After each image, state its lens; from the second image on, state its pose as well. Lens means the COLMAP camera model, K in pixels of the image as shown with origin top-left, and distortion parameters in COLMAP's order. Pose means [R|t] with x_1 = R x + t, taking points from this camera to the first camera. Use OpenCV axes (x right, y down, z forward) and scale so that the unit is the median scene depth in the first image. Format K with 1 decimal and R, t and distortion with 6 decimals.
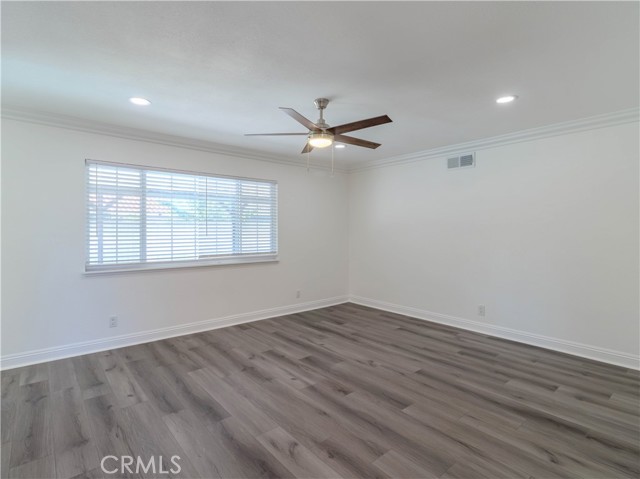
lens RADIAL K [[333.7, 0, 318.5], [0, 333.7, 235.2], [0, 0, 1]] dist [0.007602, -0.000447]
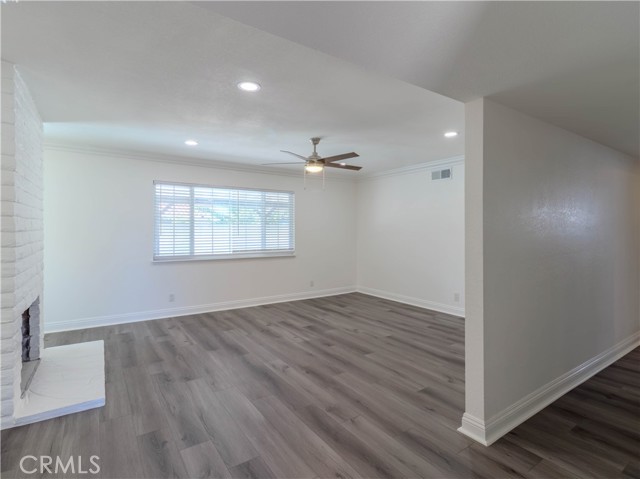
lens RADIAL K [[333.7, 0, 319.4], [0, 333.7, 236.2], [0, 0, 1]] dist [0.007602, -0.000447]
pose [[0.994385, 0.002253, -0.105798, 0.162916], [-0.001969, 0.999994, 0.002784, 0.001488], [0.105804, -0.002560, 0.994384, -0.362324]]
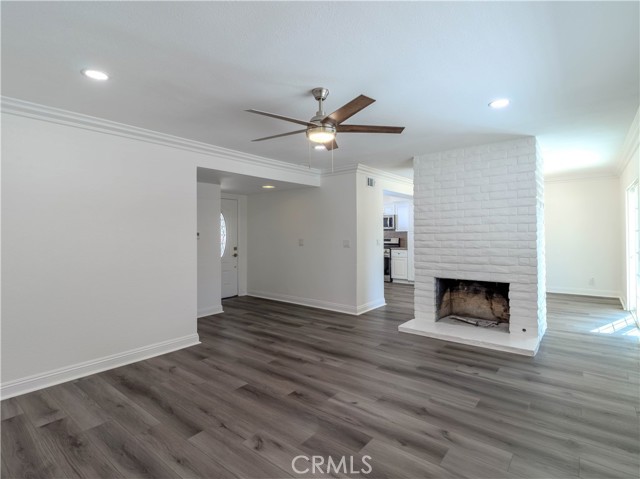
lens RADIAL K [[333.7, 0, 315.6], [0, 333.7, 237.9], [0, 0, 1]] dist [0.007602, -0.000447]
pose [[-0.983219, 0.010920, -0.182102, 0.173291], [0.006365, 0.999652, 0.025583, -0.028345], [0.182318, 0.023995, -0.982947, 1.737210]]
